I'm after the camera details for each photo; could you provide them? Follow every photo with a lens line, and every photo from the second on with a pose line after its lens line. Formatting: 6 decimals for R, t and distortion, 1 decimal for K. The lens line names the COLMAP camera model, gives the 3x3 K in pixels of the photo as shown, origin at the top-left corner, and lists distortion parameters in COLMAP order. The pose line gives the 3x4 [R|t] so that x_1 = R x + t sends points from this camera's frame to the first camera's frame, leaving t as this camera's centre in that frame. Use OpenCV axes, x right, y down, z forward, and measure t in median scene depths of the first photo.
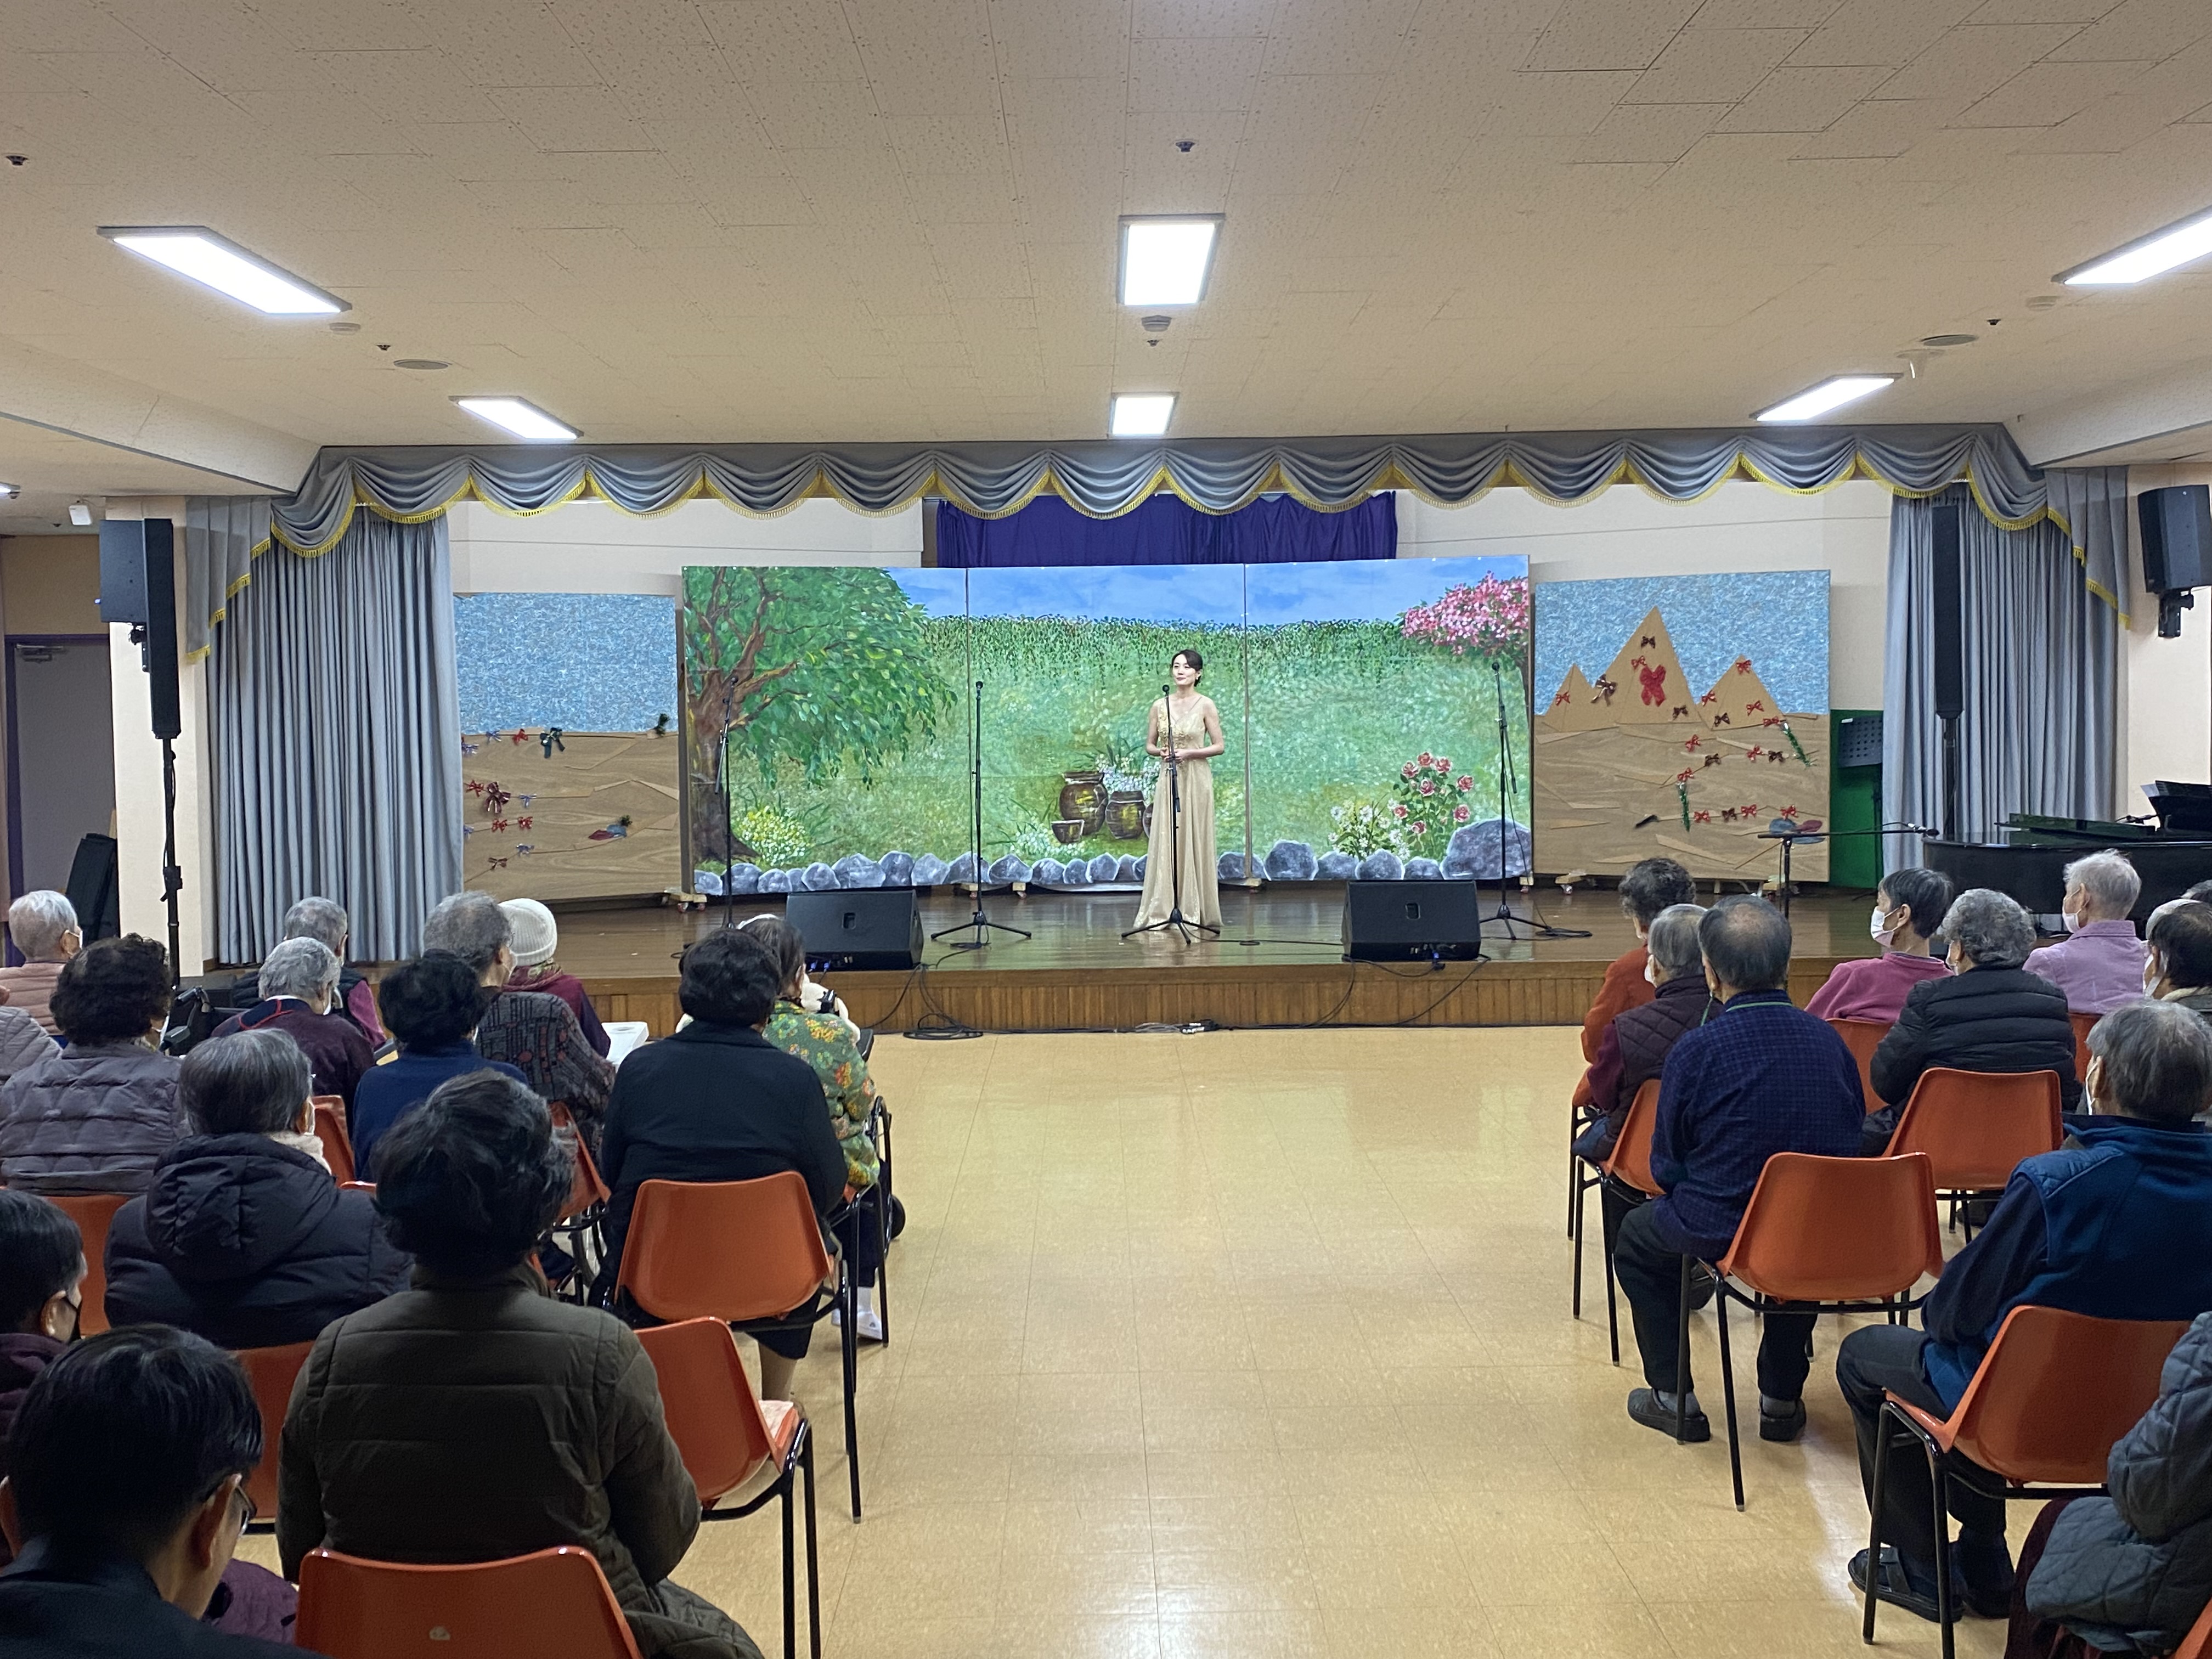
lens RADIAL K [[2220.6, 0, 1122.0], [0, 2220.6, 813.2], [0, 0, 1]] dist [0.060174, 0.000000]
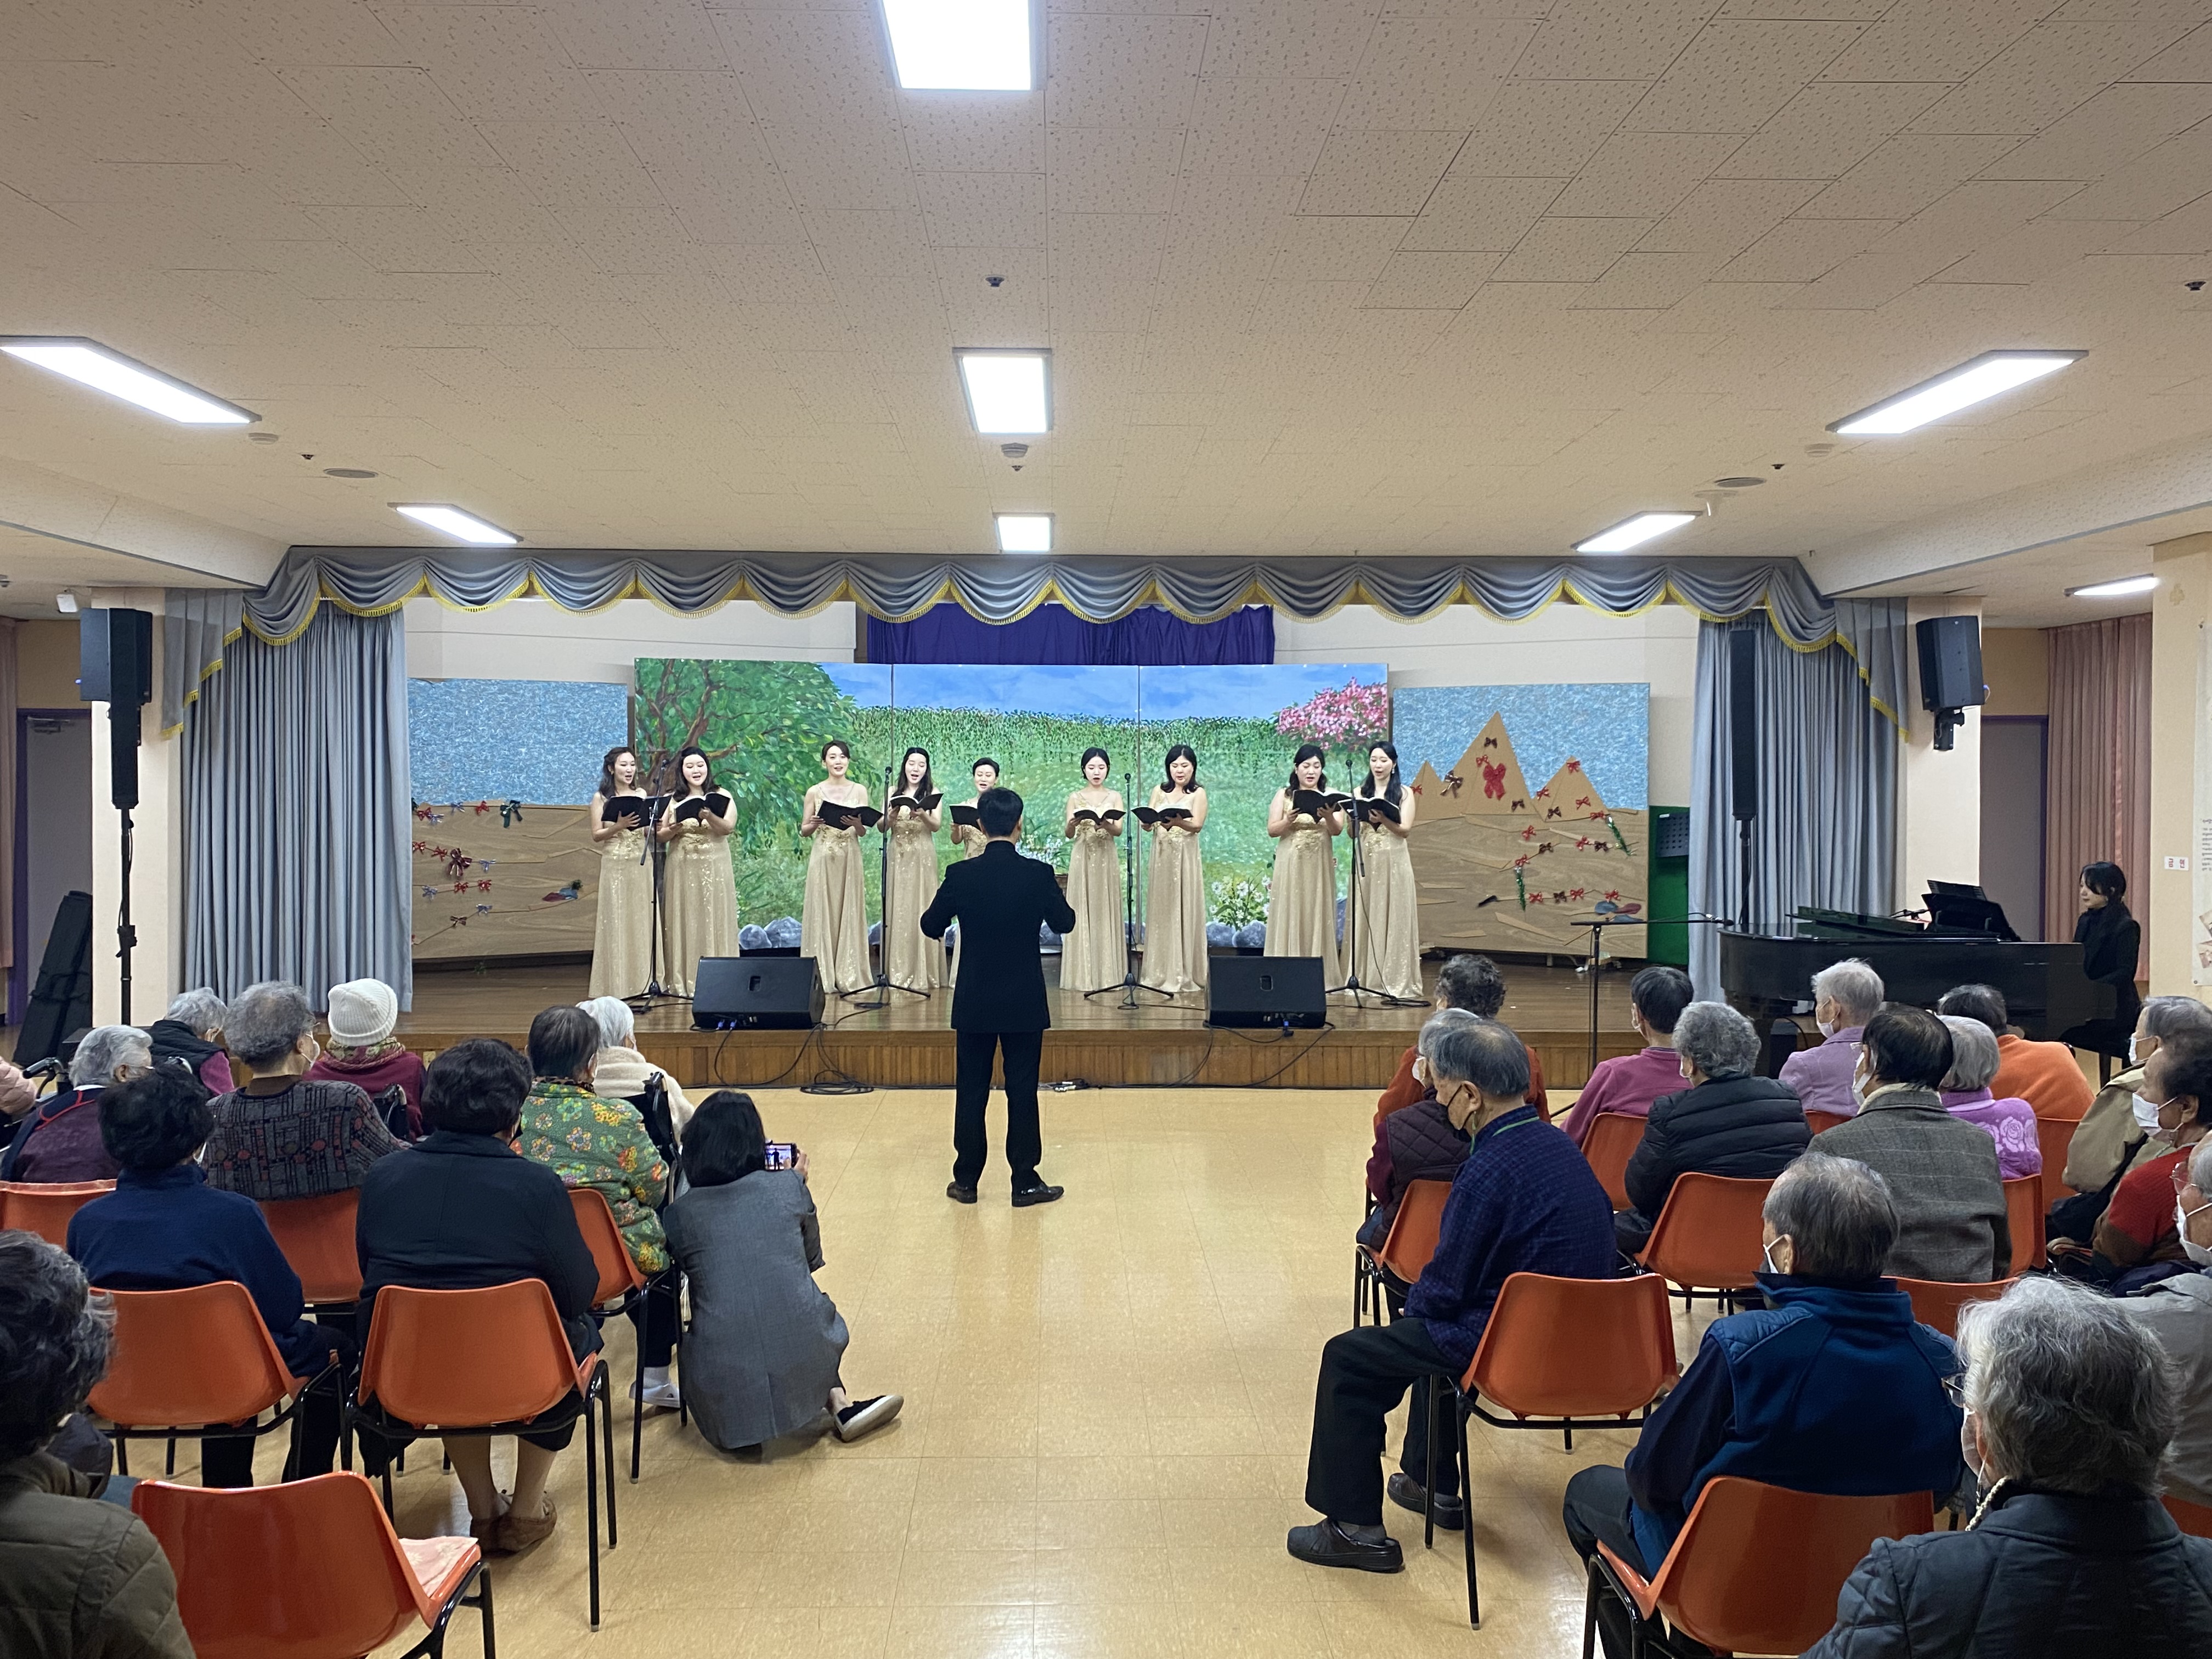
lens RADIAL K [[1897.9, 0, 1103.8], [0, 1897.9, 819.8], [0, 0, 1]] dist [0.069563, -0.063651]
pose [[0.999731, 0.018743, 0.013646, 0.034437], [-0.018365, 0.999459, -0.027277, -0.009776], [-0.014150, 0.027019, 0.999535, 0.049574]]
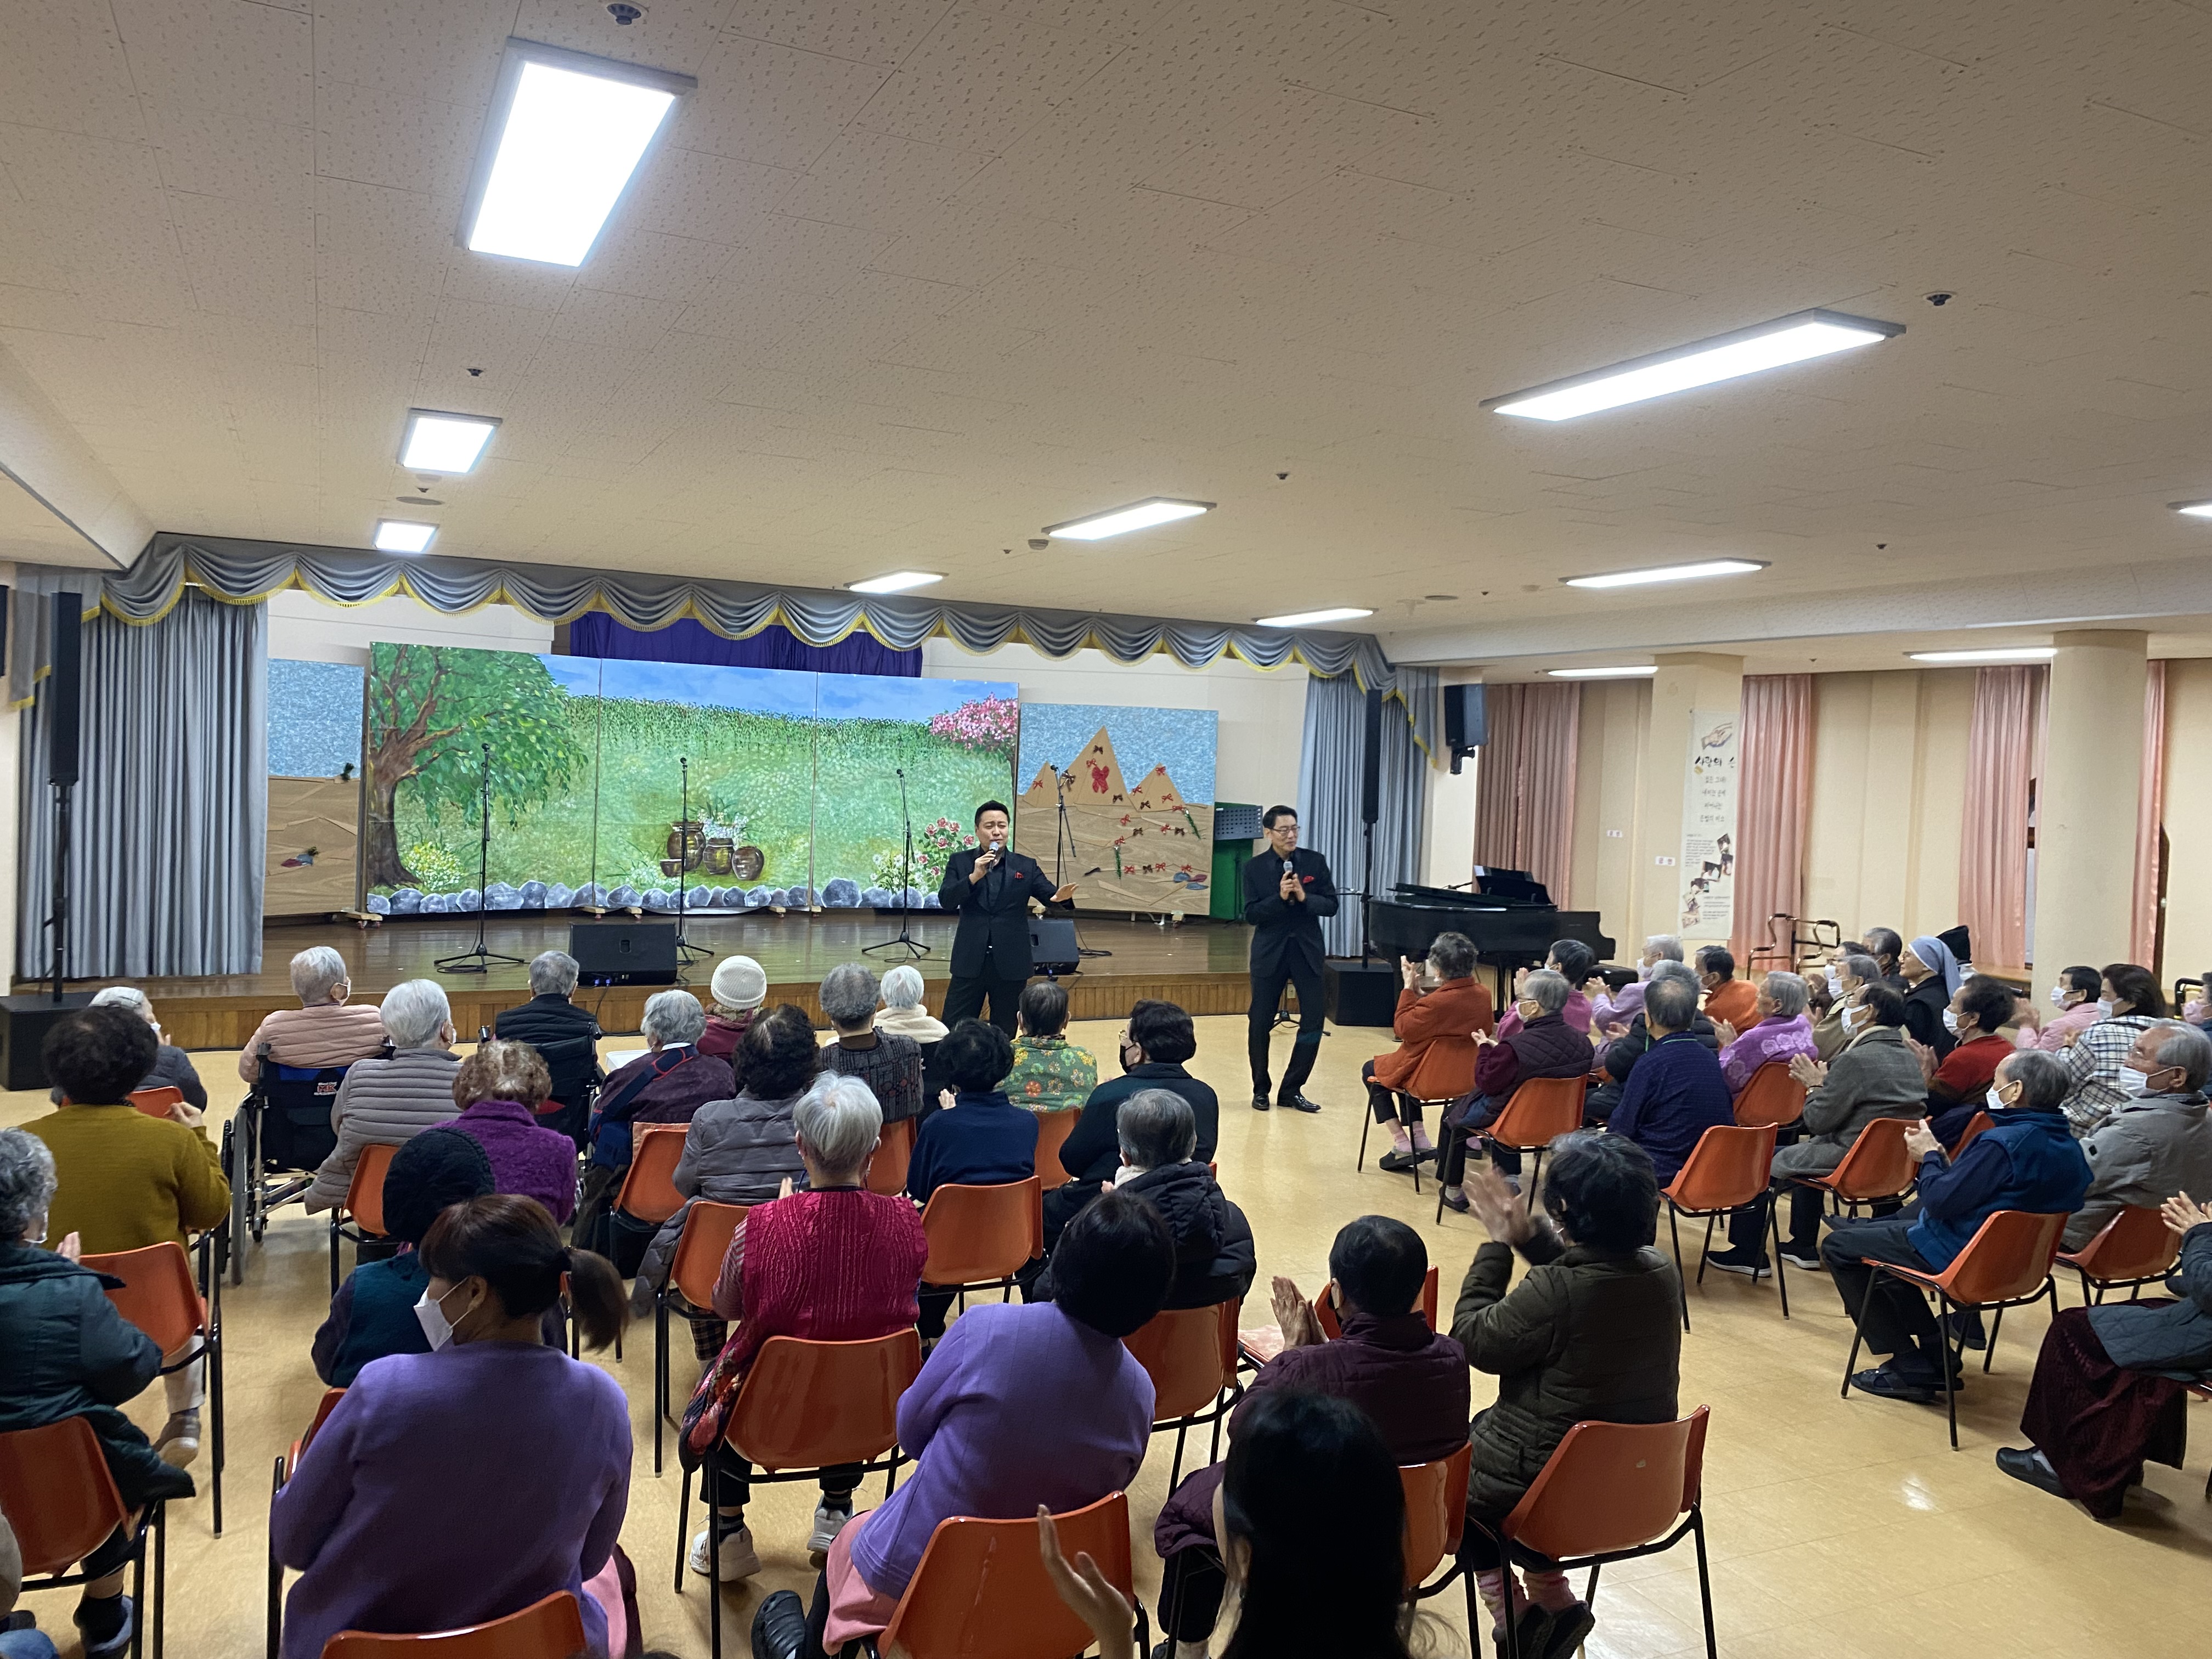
lens RADIAL K [[1676.4, 0, 1120.1], [0, 1676.4, 799.1], [0, 0, 1]] dist [0.040647, -0.041415]
pose [[0.907008, 0.042815, 0.418932, -0.265321], [-0.034919, 0.999039, -0.026502, -0.019627], [-0.419664, 0.009409, 0.907631, -0.002348]]
